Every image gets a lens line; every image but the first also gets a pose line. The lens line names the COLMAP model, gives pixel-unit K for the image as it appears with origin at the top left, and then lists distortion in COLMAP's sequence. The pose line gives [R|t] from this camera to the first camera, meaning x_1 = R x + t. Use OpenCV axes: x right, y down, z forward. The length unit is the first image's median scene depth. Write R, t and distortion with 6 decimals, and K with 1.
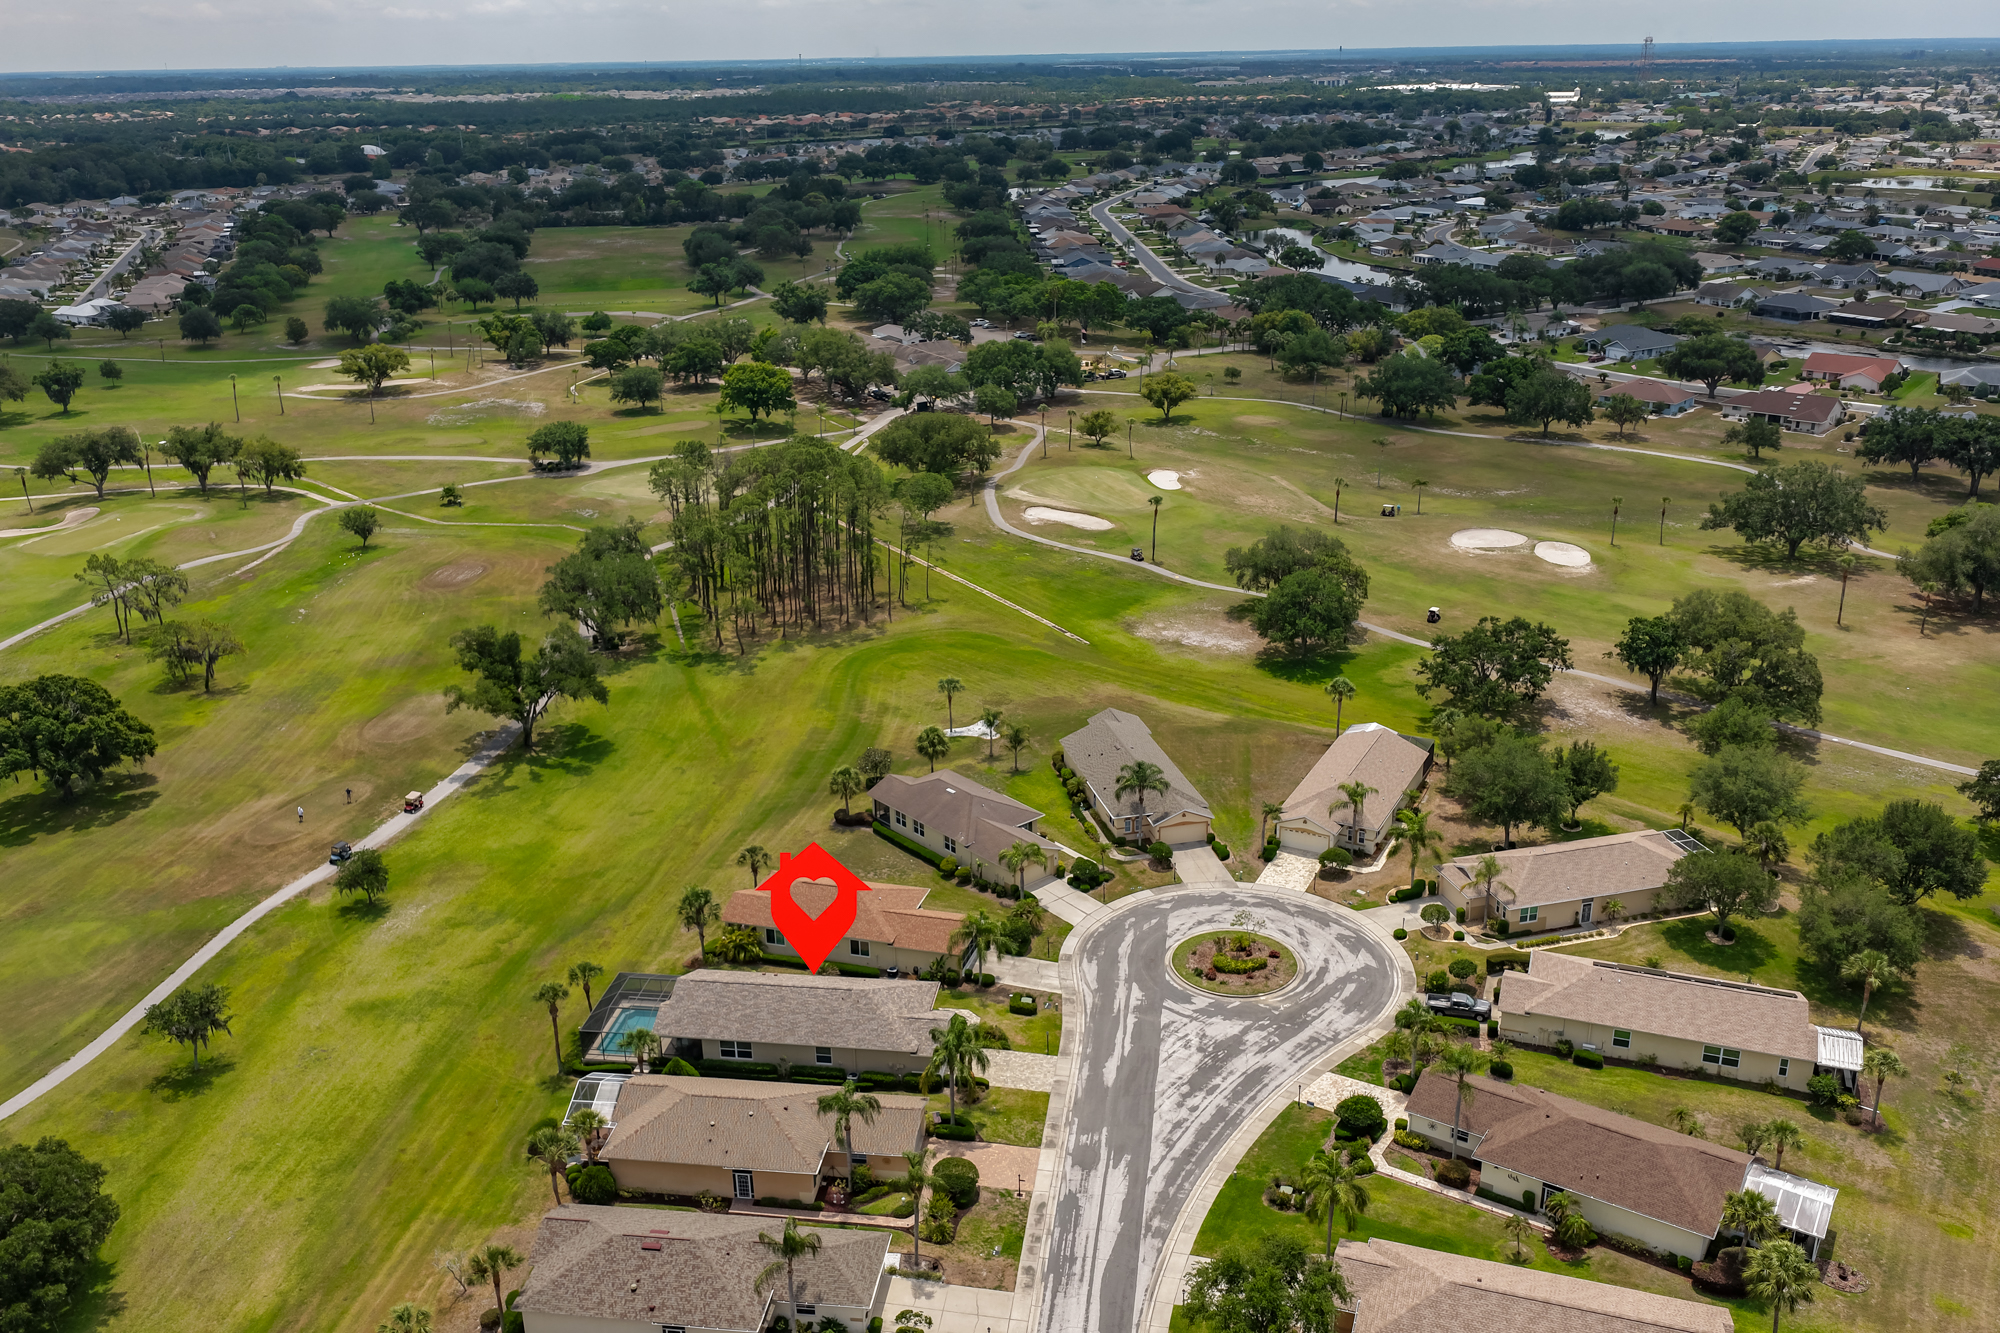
lens RADIAL K [[1661.0, 0, 1005.9], [0, 1661.0, 667.4], [0, 0, 1]] dist [-0.016854, 0.036846]
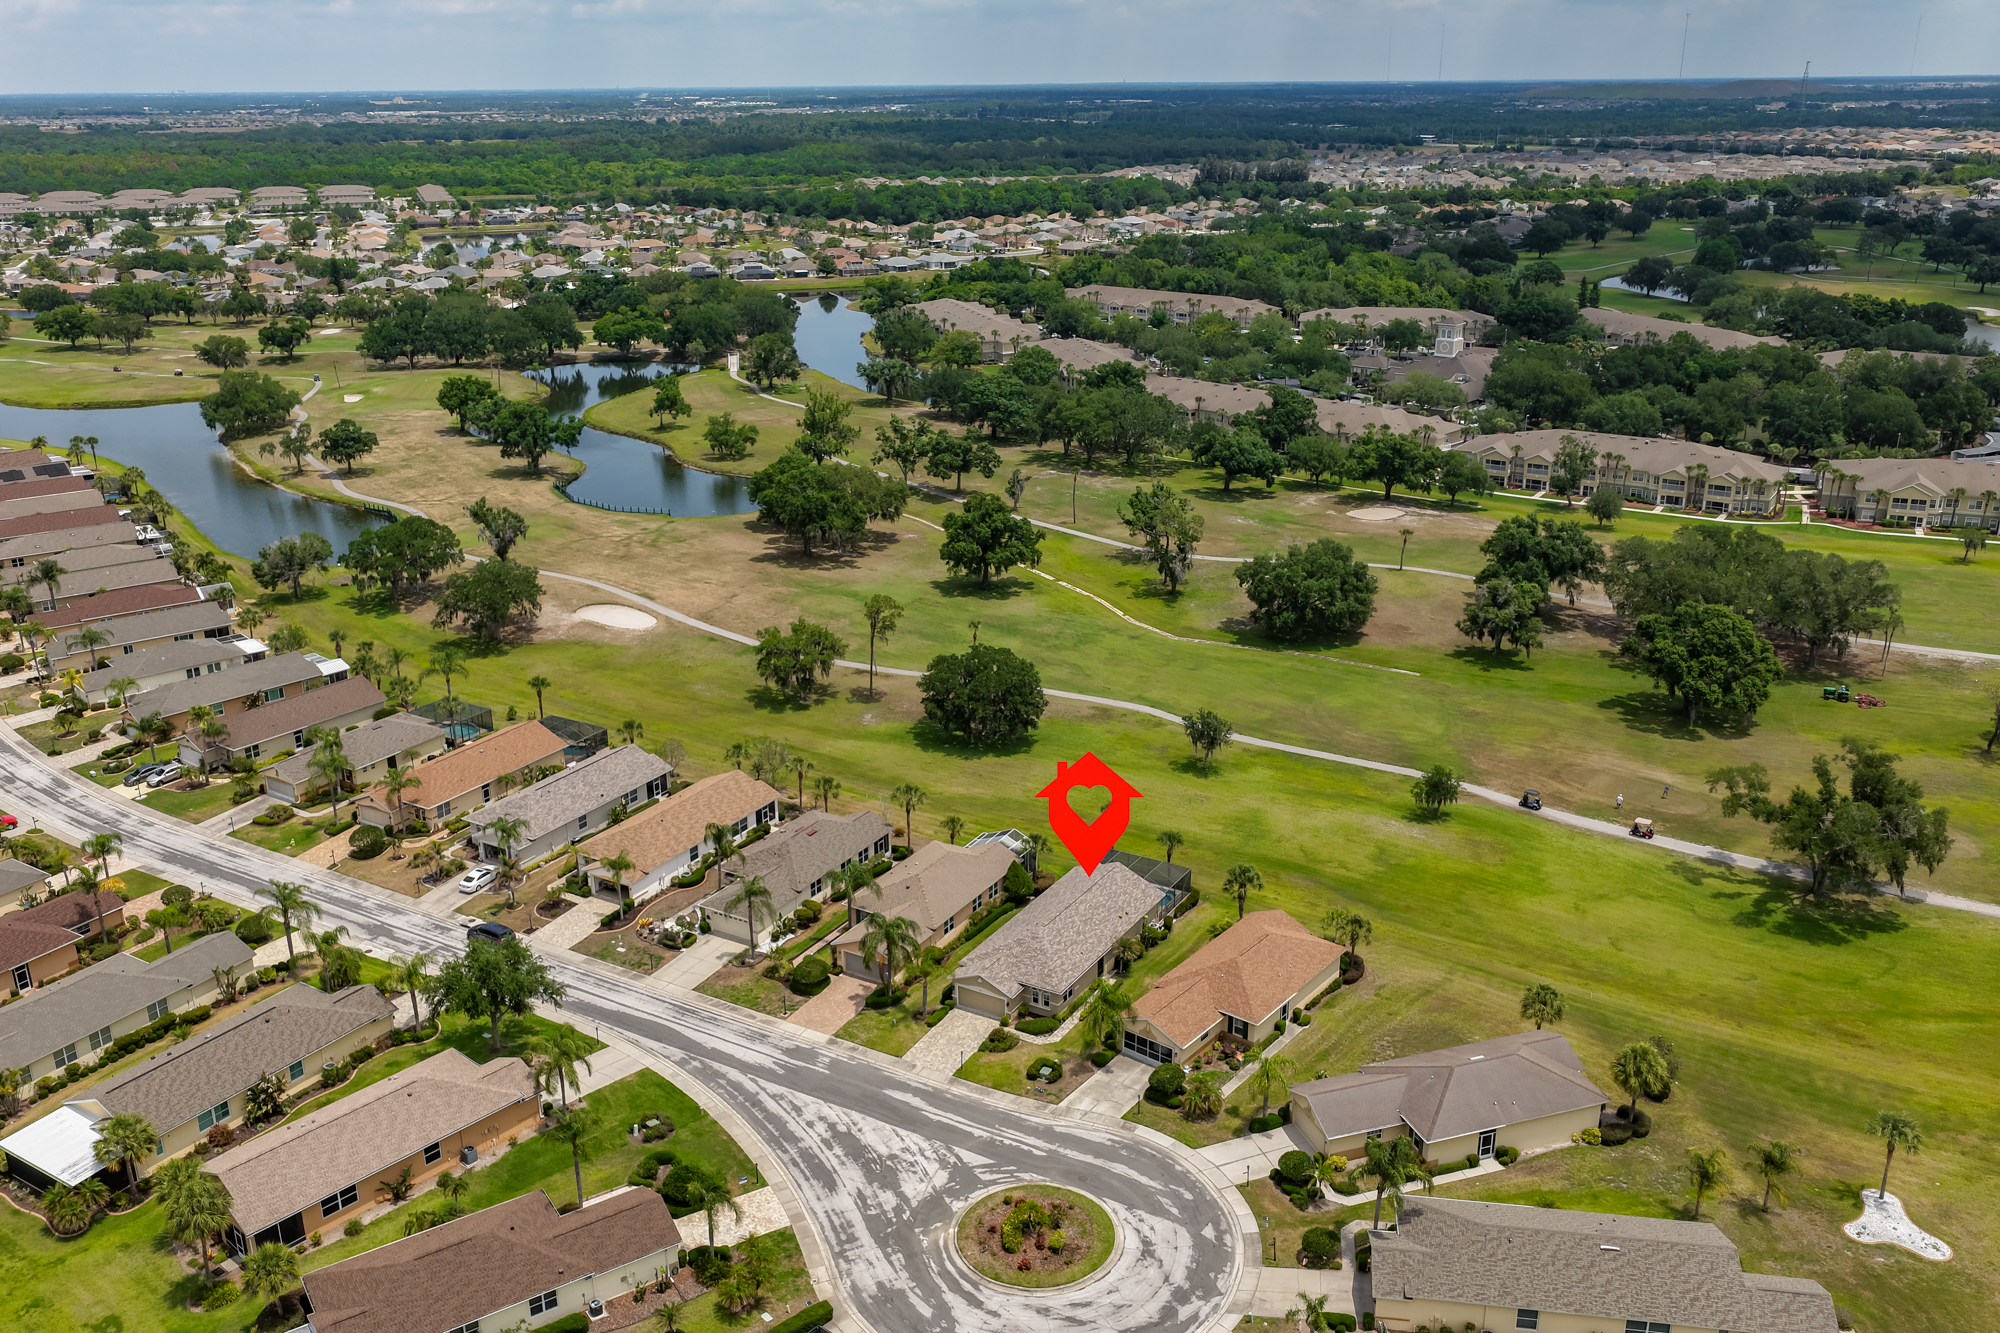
lens RADIAL K [[1661.0, 0, 1005.9], [0, 1661.0, 667.4], [0, 0, 1]] dist [-0.016854, 0.036846]
pose [[-0.386861, 0.327321, -0.862090, 0.663006], [-0.307135, 0.835766, 0.455152, -0.362433], [0.869486, 0.440858, -0.222794, 0.943580]]
